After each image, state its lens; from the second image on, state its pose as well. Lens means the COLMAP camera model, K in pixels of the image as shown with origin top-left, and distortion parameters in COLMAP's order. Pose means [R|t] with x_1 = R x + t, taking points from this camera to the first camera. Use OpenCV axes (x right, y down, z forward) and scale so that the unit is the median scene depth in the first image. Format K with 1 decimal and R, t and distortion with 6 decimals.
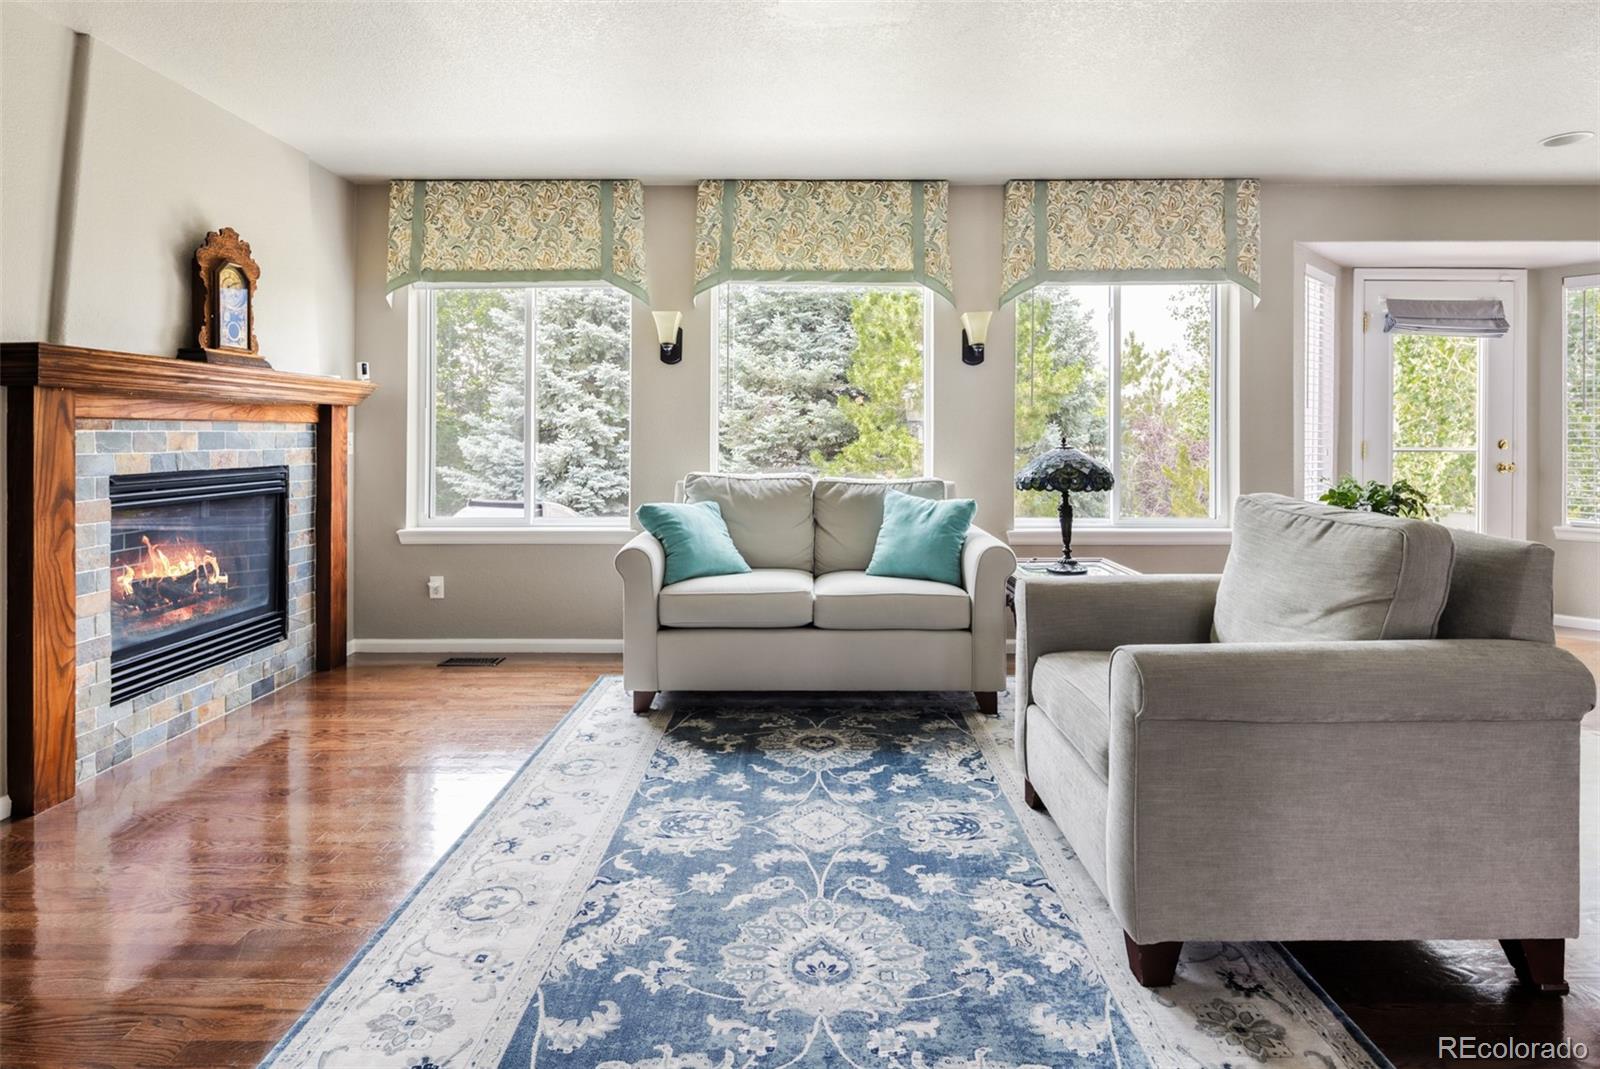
lens RADIAL K [[753.6, 0, 800.6], [0, 753.6, 436.1], [0, 0, 1]] dist [0.000776, -0.001393]
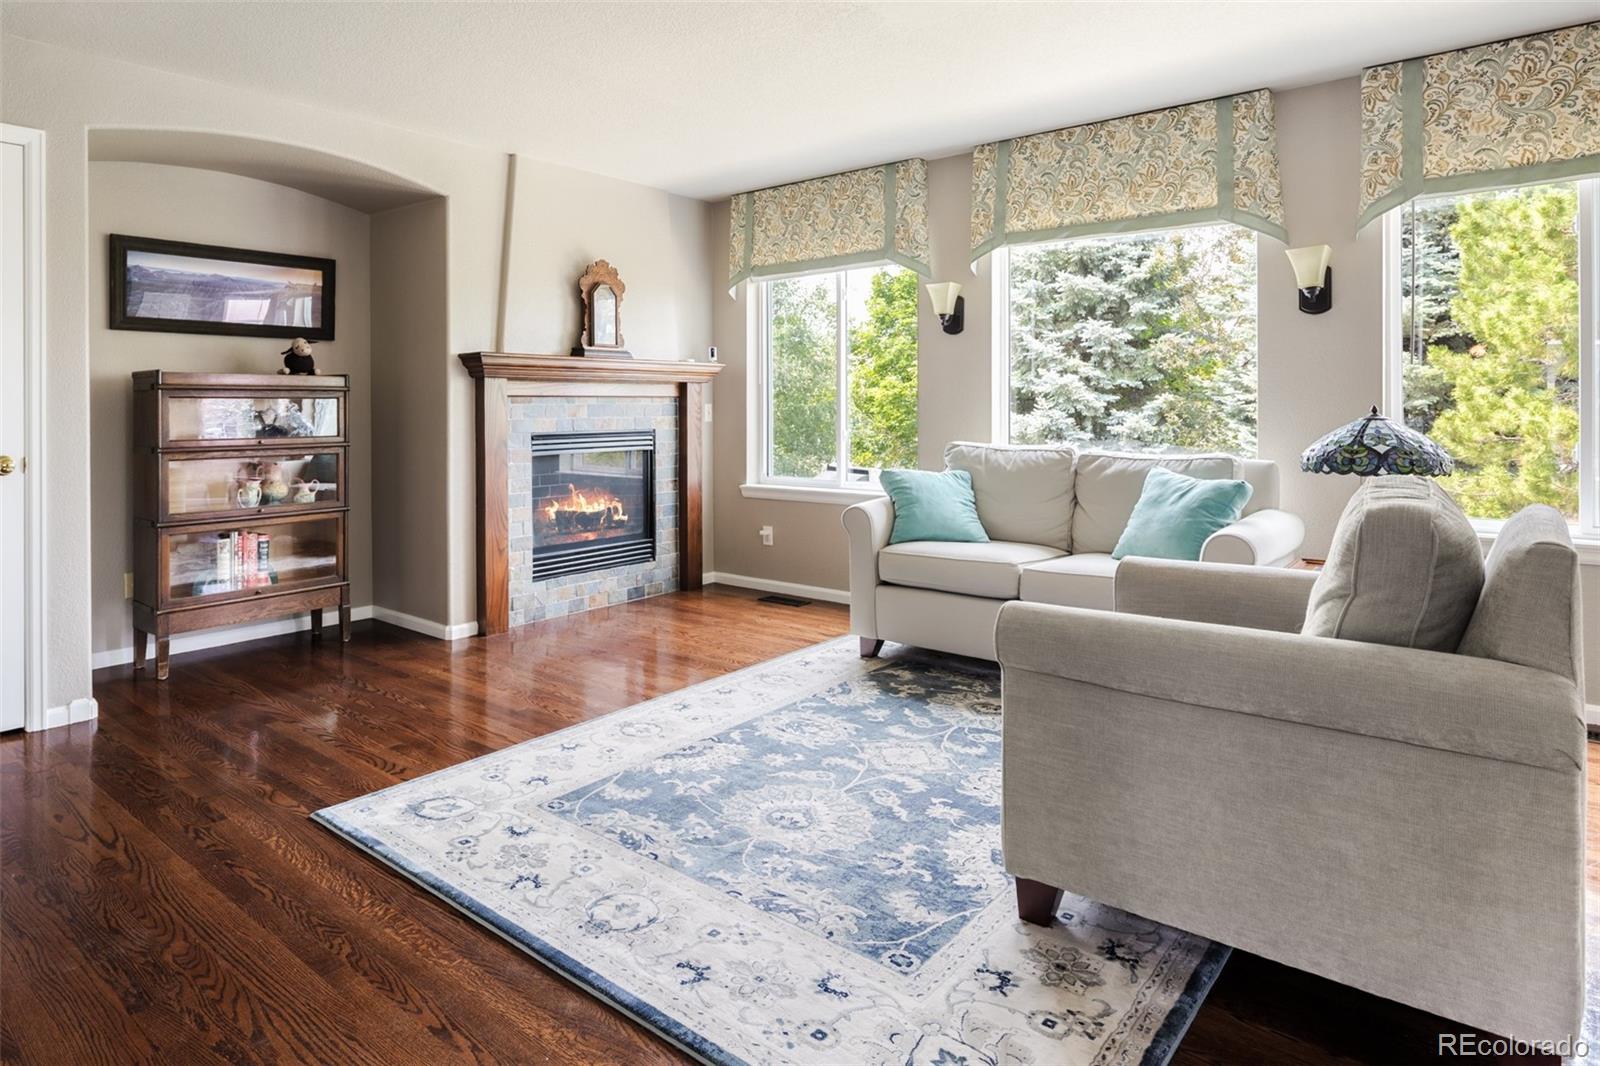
lens RADIAL K [[921.9, 0, 798.9], [0, 921.9, 410.6], [0, 0, 1]] dist [-0.002195, -0.002030]
pose [[0.785723, -0.000969, -0.618578, 0.479474], [0.004208, 0.999984, 0.003779, 0.000704], [0.618565, -0.005572, 0.785714, -0.103902]]
